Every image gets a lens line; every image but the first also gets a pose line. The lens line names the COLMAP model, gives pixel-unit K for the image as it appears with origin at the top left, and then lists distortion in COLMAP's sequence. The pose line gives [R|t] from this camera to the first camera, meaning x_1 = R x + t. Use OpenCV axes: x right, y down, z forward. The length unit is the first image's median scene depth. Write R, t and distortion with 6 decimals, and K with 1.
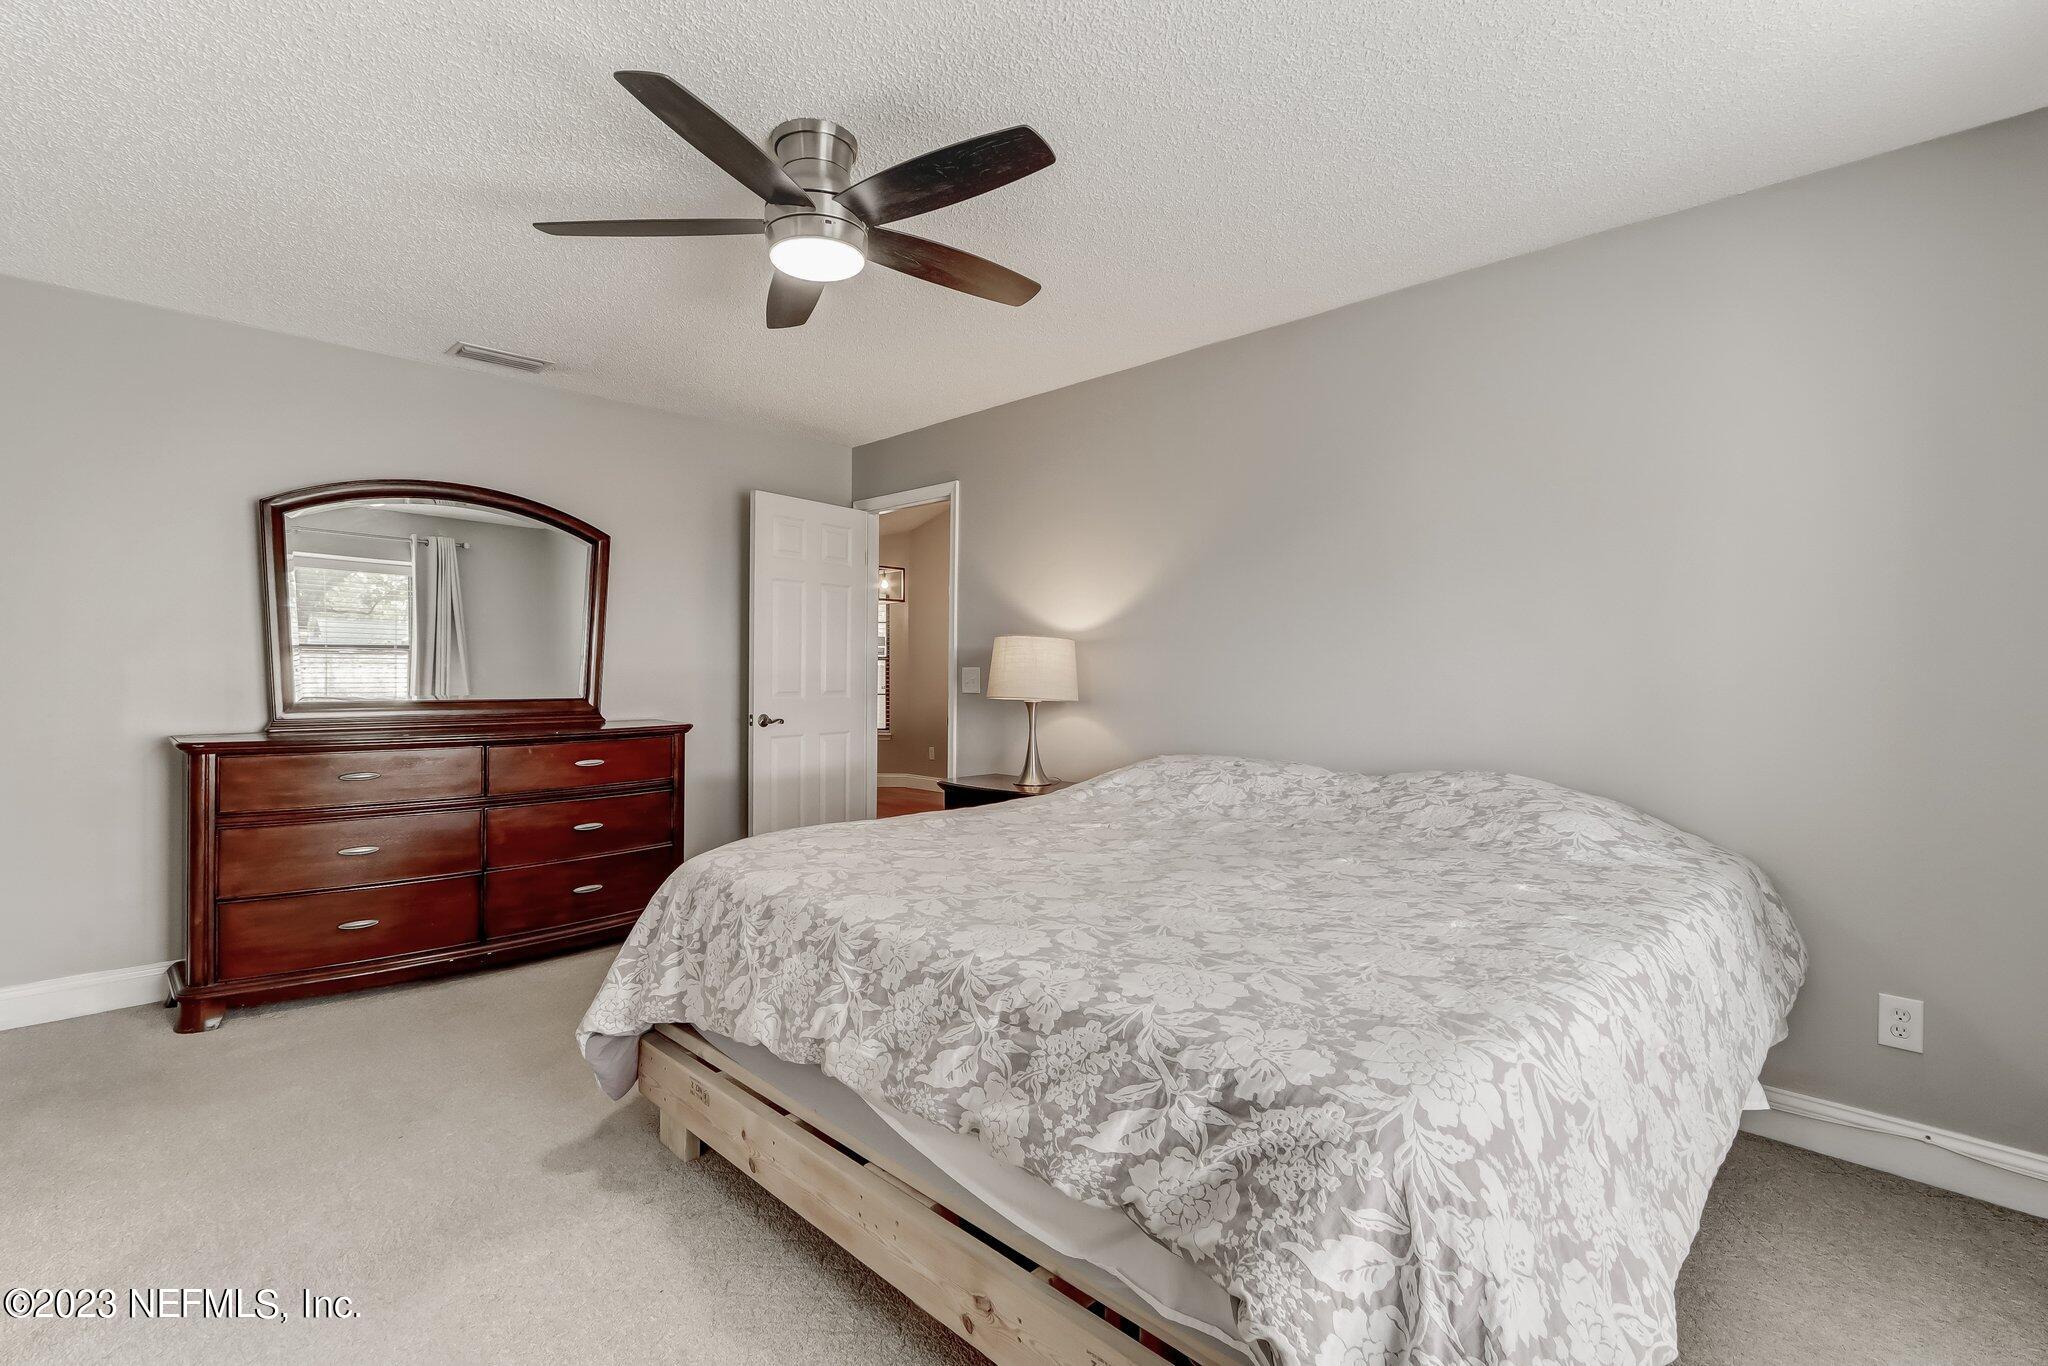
lens RADIAL K [[956.9, 0, 1015.2], [0, 956.9, 676.9], [0, 0, 1]] dist [-0.002143, -0.000202]
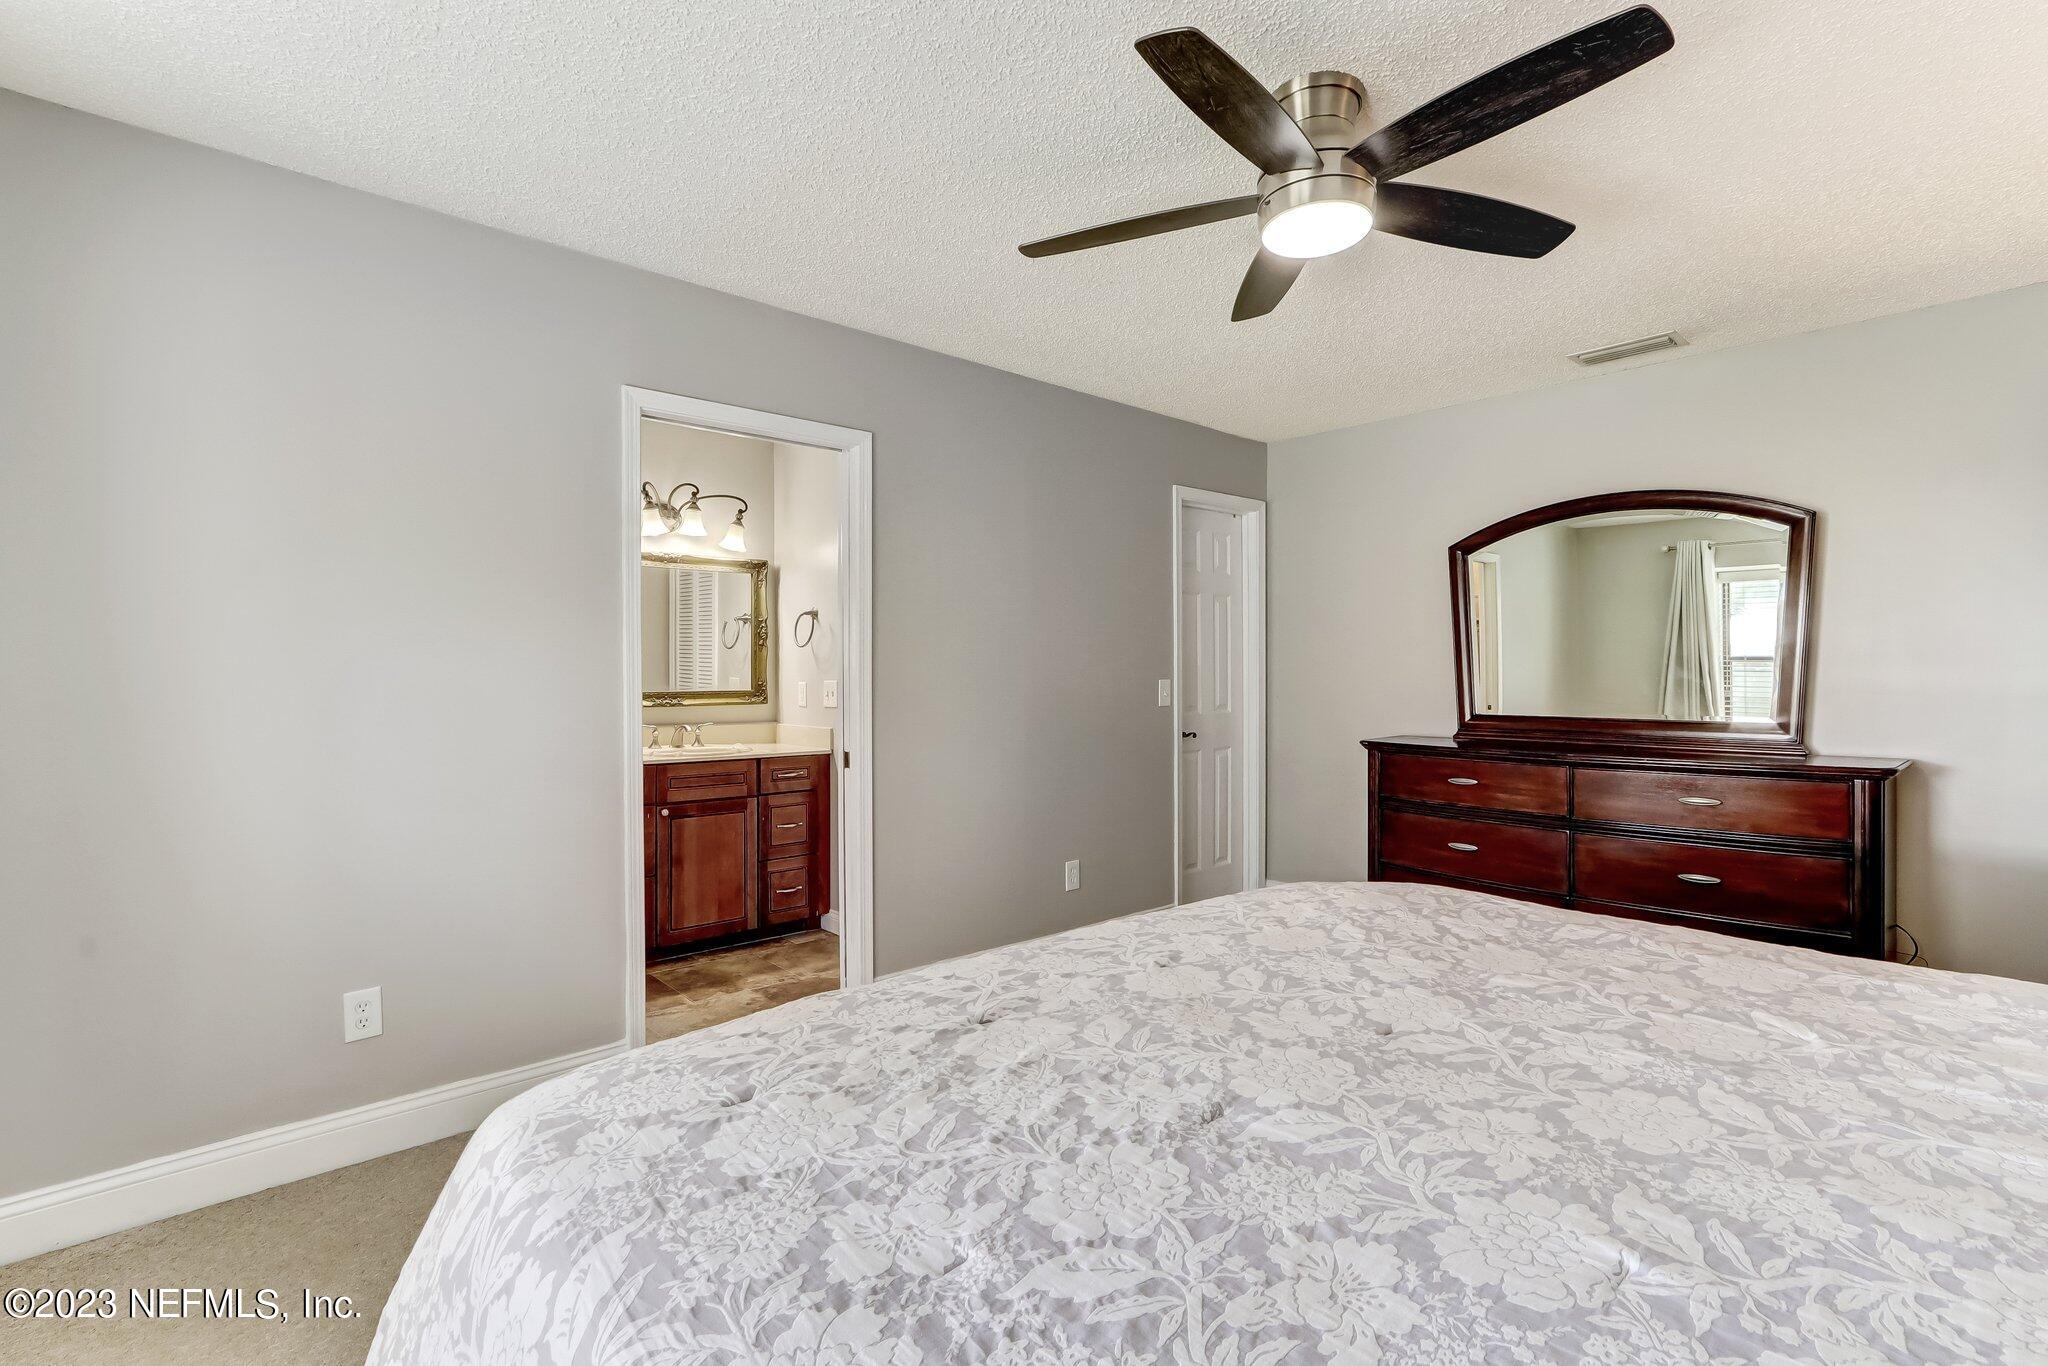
lens RADIAL K [[956.9, 0, 1015.2], [0, 956.9, 676.9], [0, 0, 1]] dist [-0.002143, -0.000202]
pose [[-0.063003, -0.002251, -0.998011, 0.460087], [-0.007059, 0.999973, -0.001810, -0.013024], [0.997988, 0.006931, -0.063017, 0.519436]]
